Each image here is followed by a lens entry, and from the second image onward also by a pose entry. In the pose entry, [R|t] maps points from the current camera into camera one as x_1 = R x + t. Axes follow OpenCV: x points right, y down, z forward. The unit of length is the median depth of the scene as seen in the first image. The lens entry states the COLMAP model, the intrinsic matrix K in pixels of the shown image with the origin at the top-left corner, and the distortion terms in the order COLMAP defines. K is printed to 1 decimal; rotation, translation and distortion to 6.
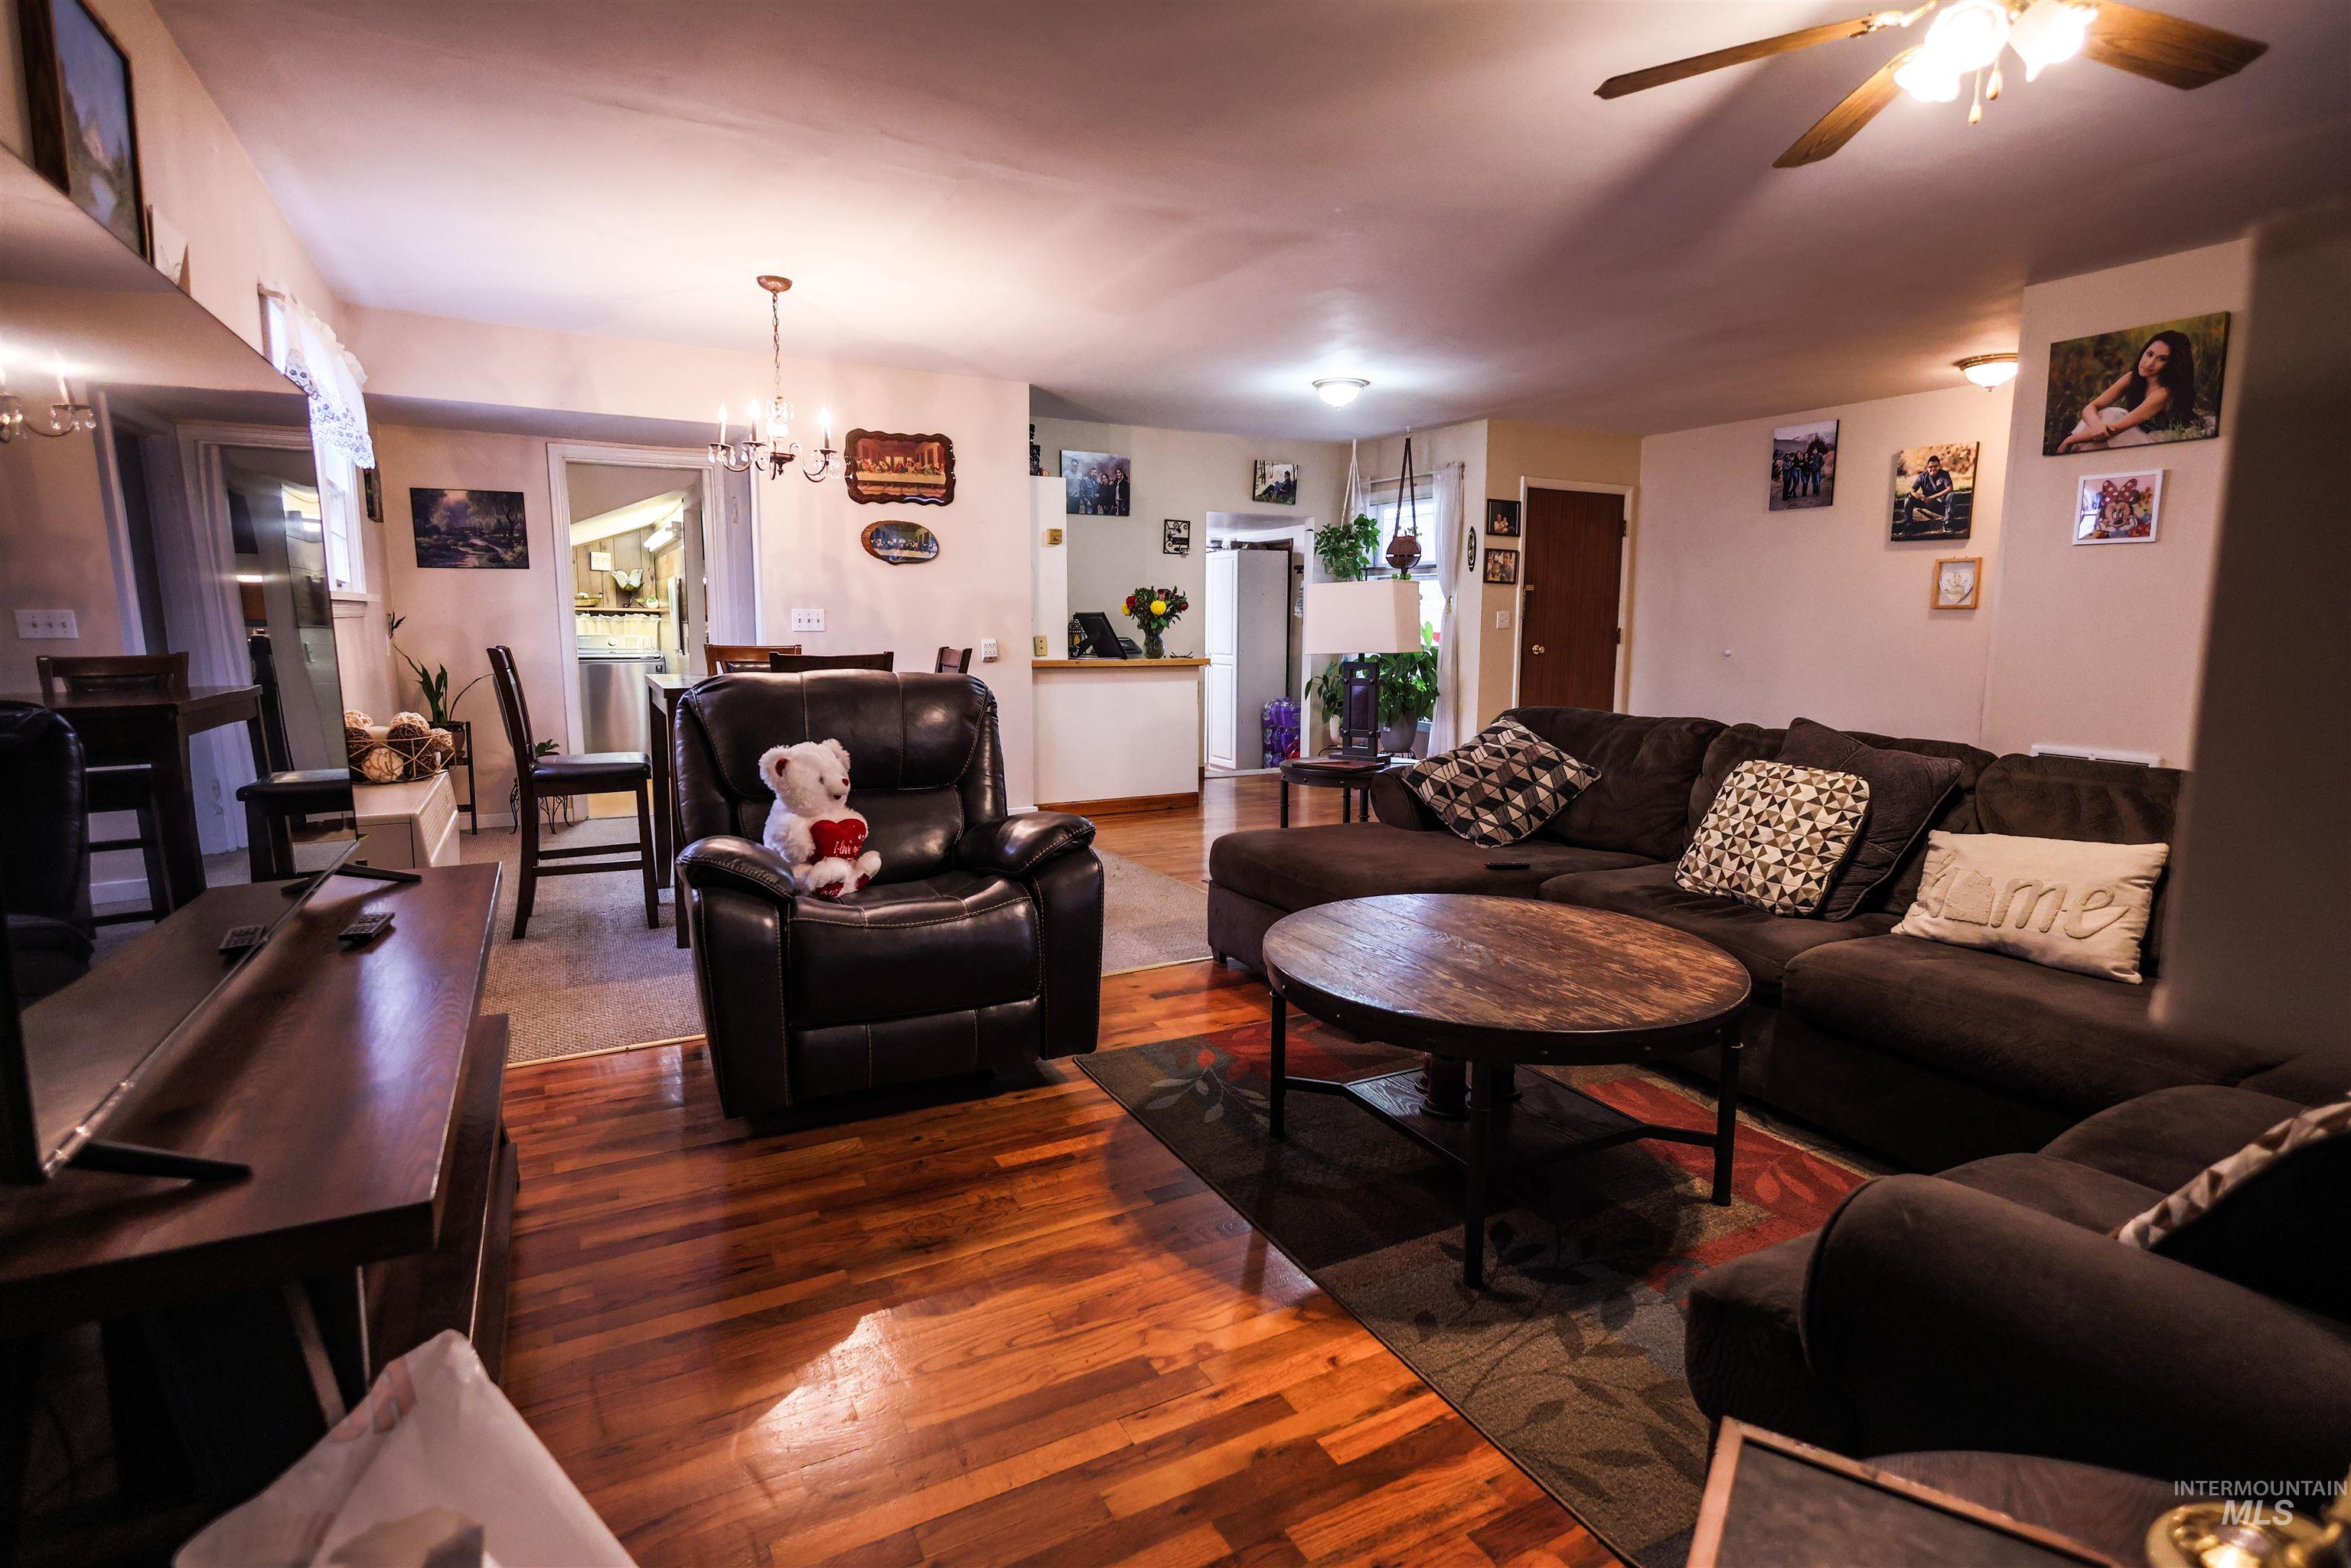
lens RADIAL K [[1145.5, 0, 1178.3], [0, 1145.5, 787.1], [0, 0, 1]] dist [-0.004065, 0.001539]
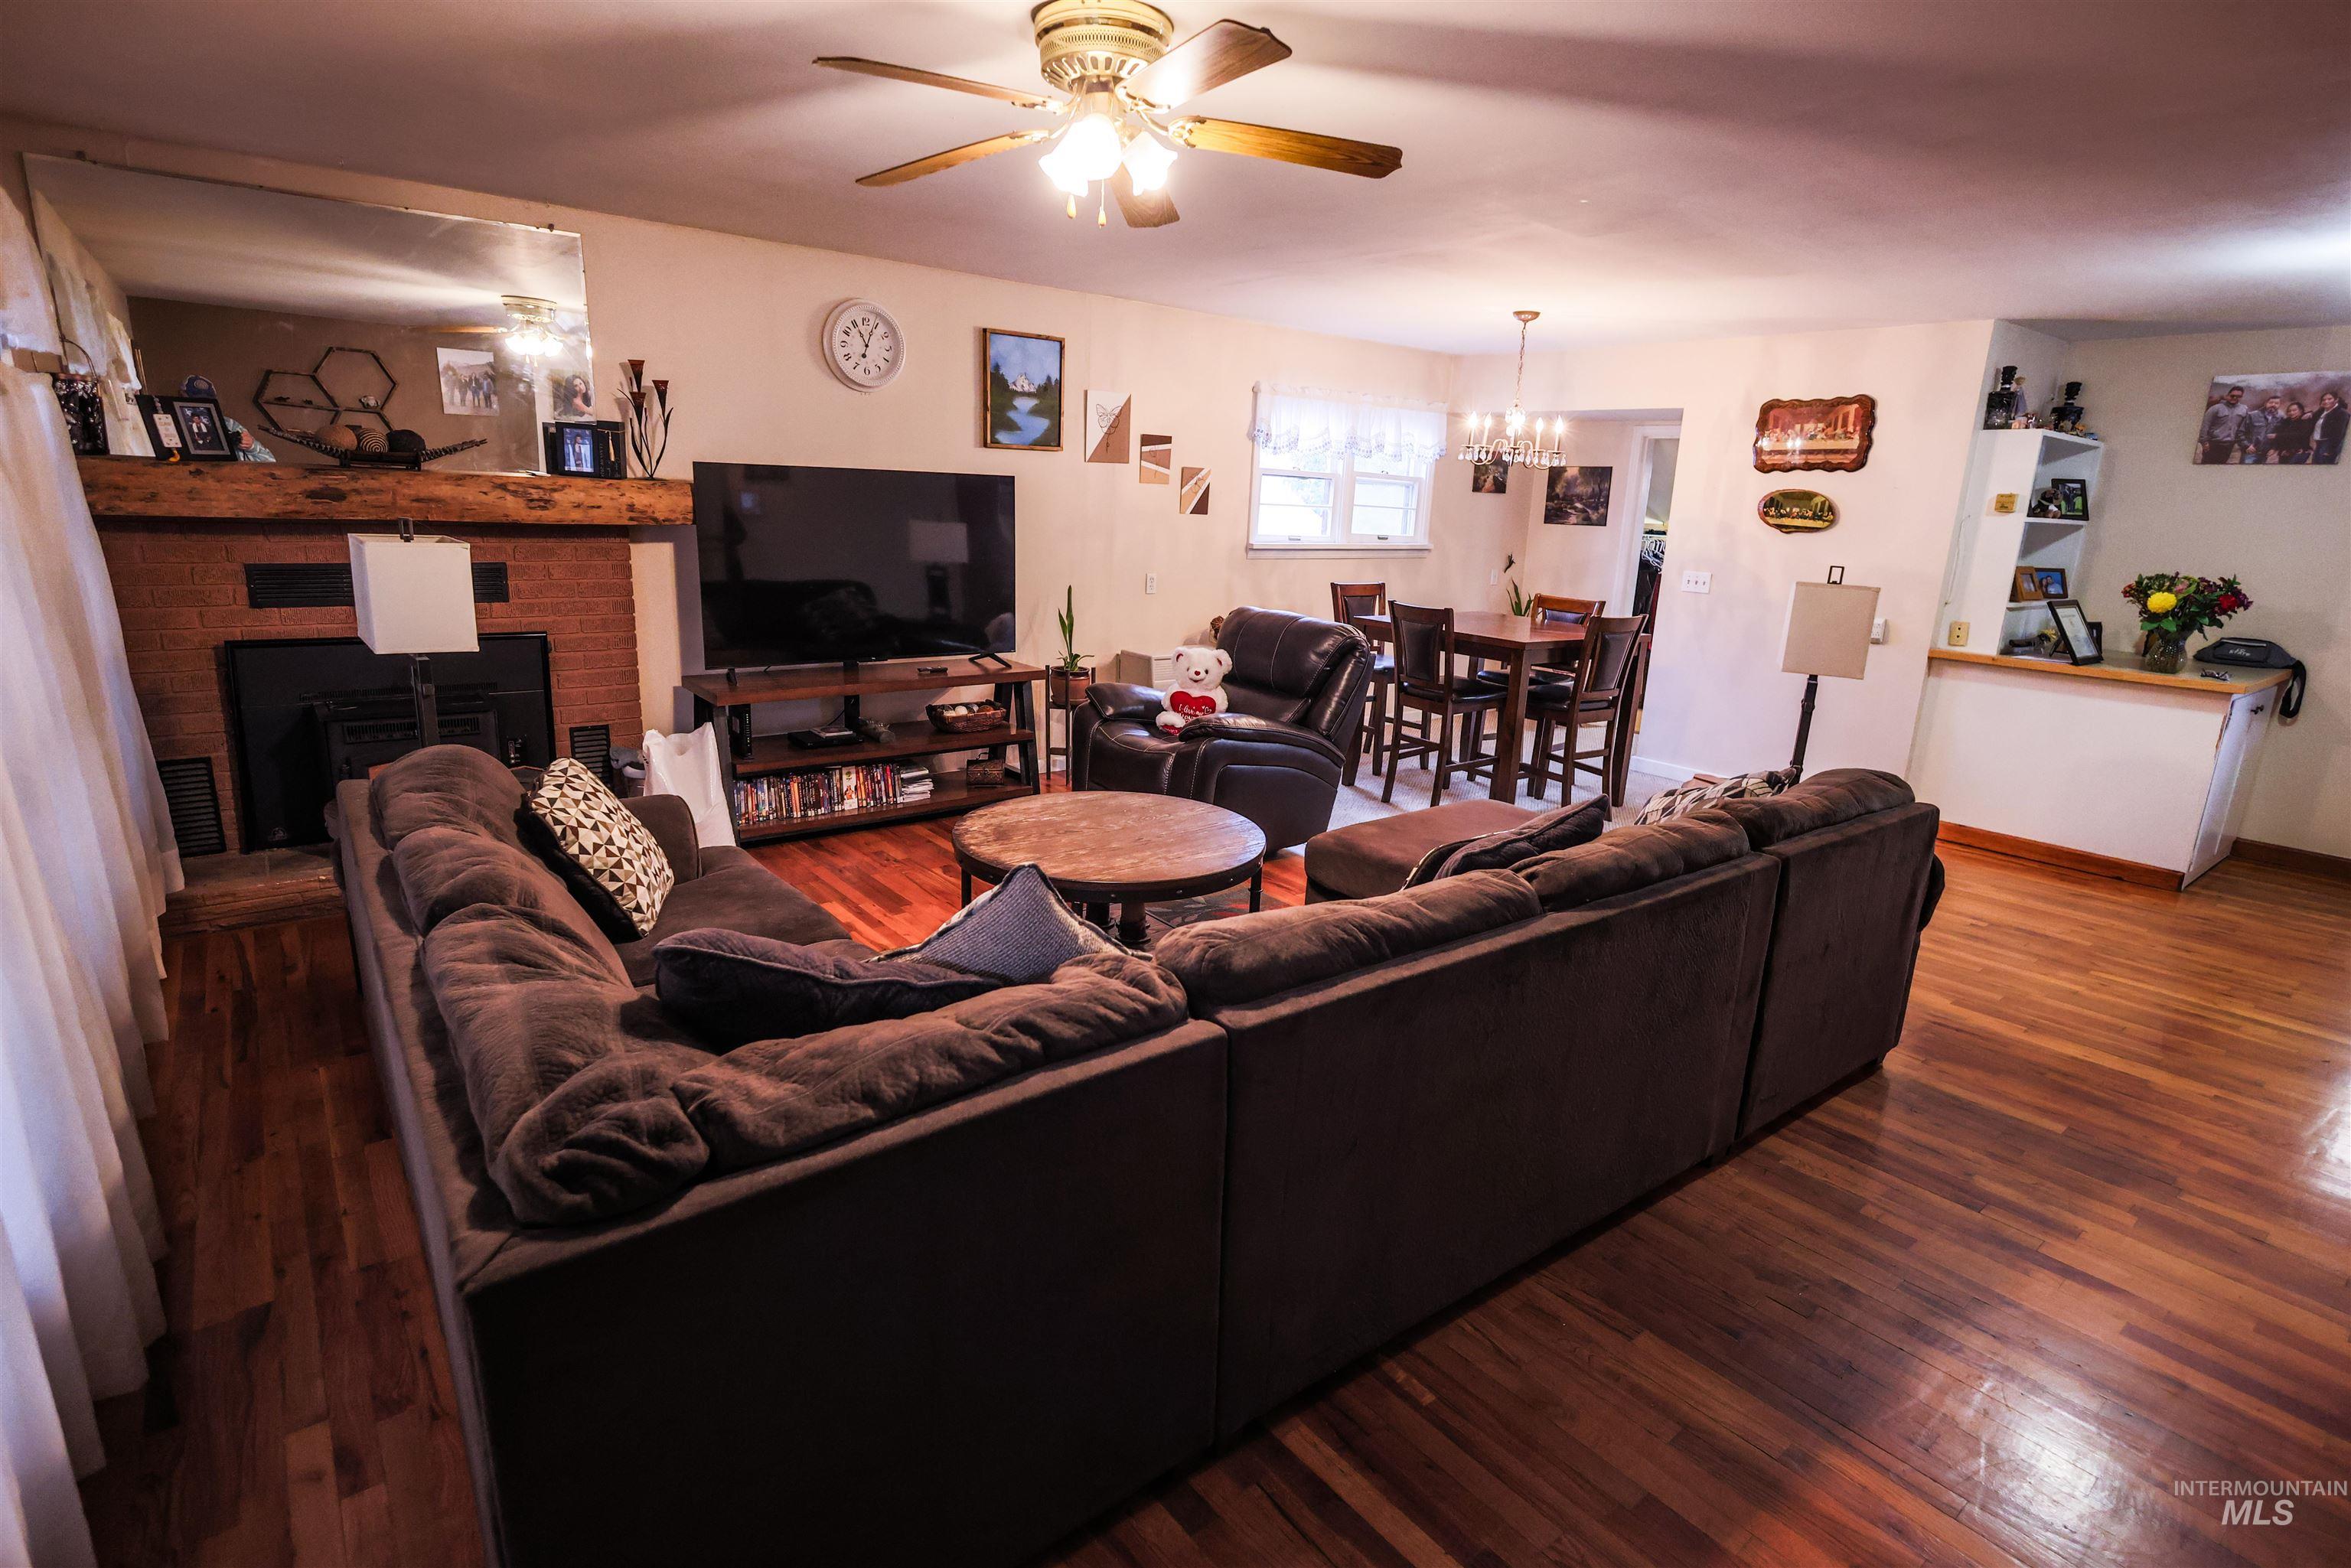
lens RADIAL K [[1144.6, 0, 1167.9], [0, 1144.6, 786.8], [0, 0, 1]] dist [-0.004278, 0.000746]
pose [[0.167627, 0.245556, -0.954779, 0.685182], [-0.182323, 0.959498, 0.214760, -0.099746], [0.968844, 0.138079, 0.205609, 0.308211]]
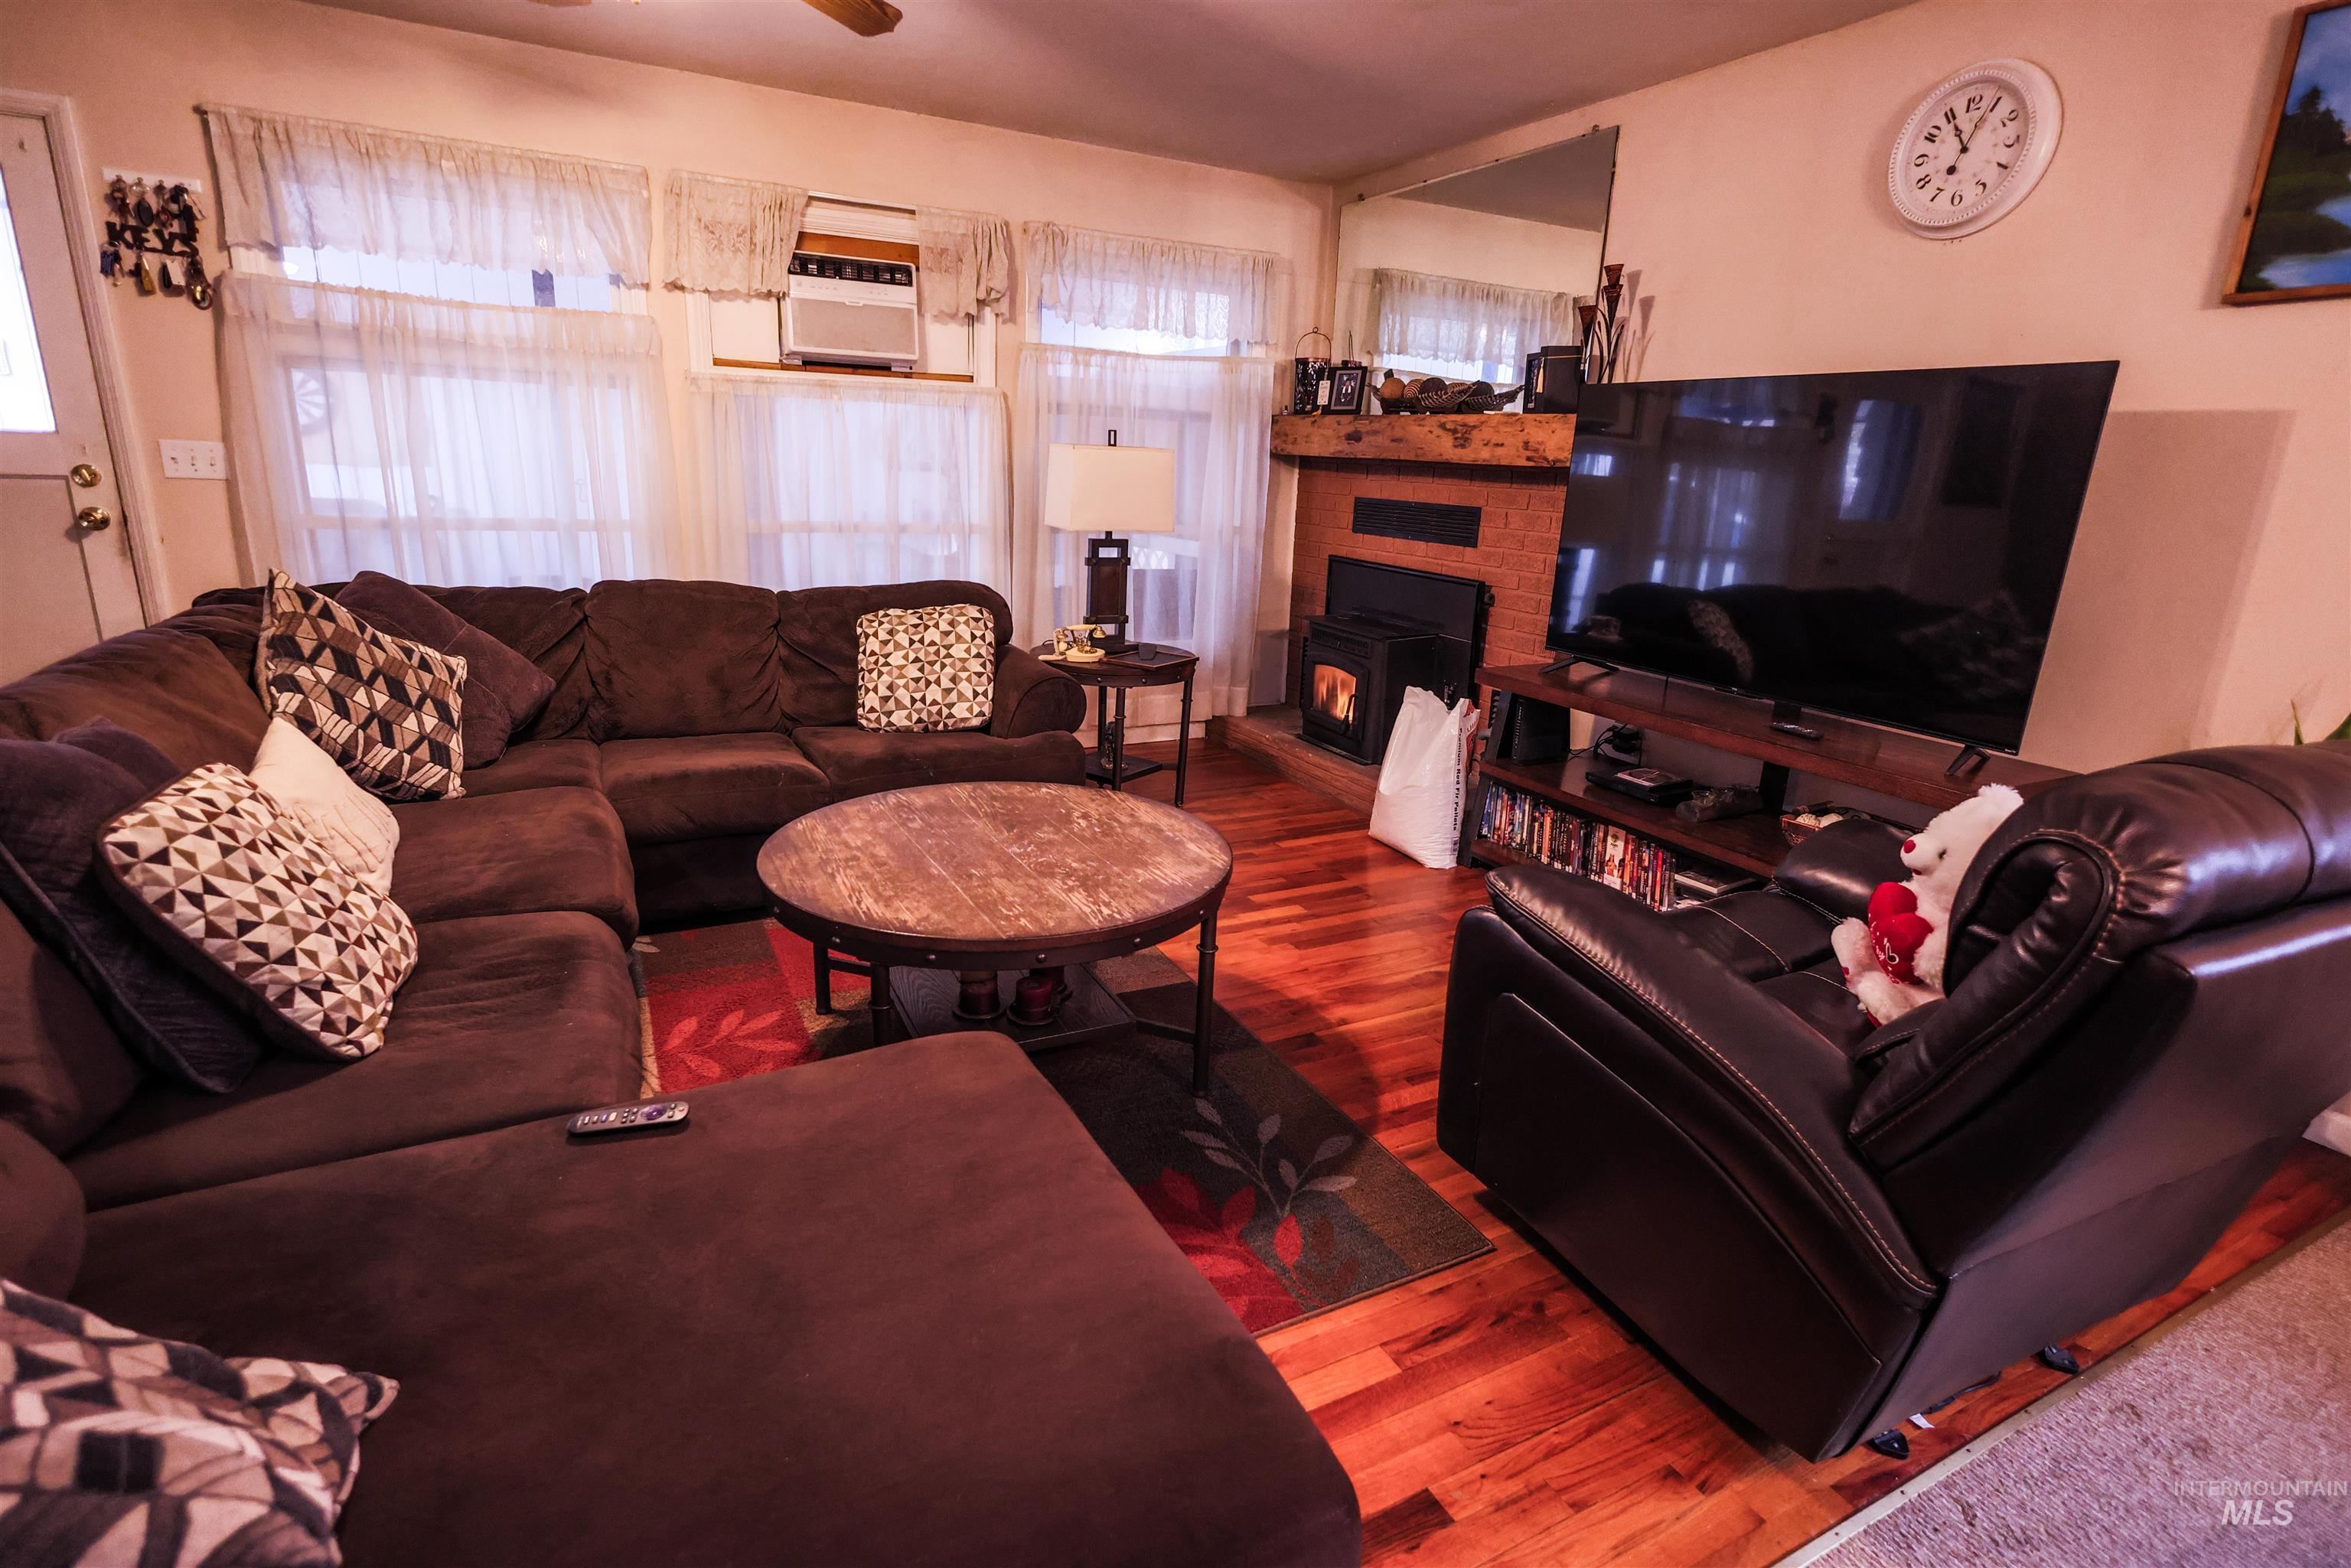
lens RADIAL K [[1145.5, 0, 1178.3], [0, 1145.5, 787.1], [0, 0, 1]] dist [-0.004065, 0.001539]
pose [[-0.998678, -0.051299, -0.003142, 0.051947], [-0.047997, 0.909045, 0.413925, -0.132865], [-0.018378, 0.413528, -0.910306, 0.767027]]
